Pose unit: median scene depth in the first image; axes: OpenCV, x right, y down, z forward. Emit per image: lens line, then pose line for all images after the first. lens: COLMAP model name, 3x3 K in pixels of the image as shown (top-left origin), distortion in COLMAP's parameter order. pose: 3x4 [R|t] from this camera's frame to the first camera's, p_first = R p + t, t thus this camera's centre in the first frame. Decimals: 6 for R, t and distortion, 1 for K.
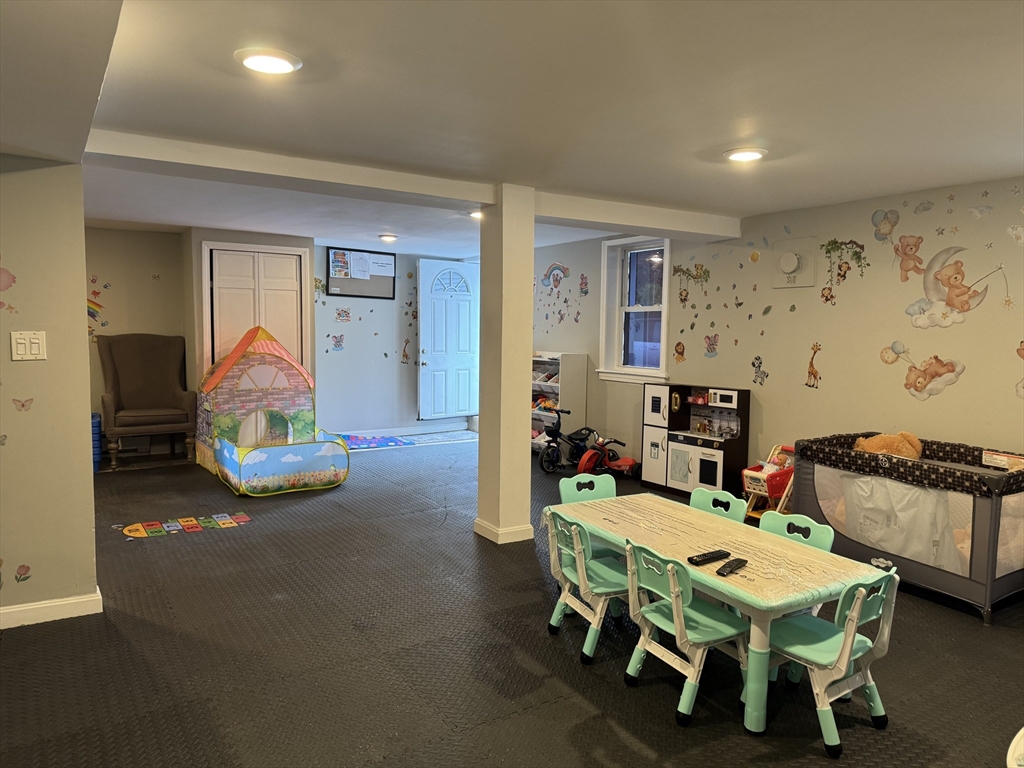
lens RADIAL K [[703.5, 0, 512.0], [0, 703.5, 384.0], [0, 0, 1]] dist [0.068280, -0.097273]
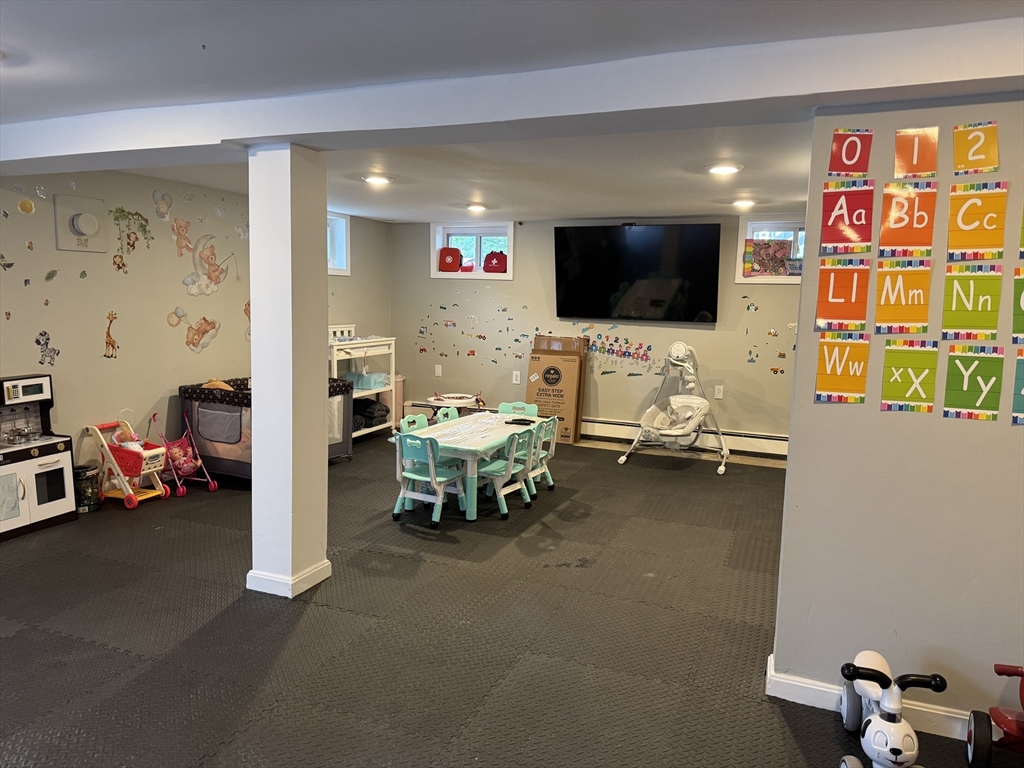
lens RADIAL K [[703.5, 0, 512.0], [0, 703.5, 384.0], [0, 0, 1]] dist [0.068280, -0.097273]
pose [[-0.569368, -0.132290, 0.811369, -0.717303], [0.036271, 0.981964, 0.185558, -0.126639], [-0.821282, 0.135080, -0.554300, 1.151308]]
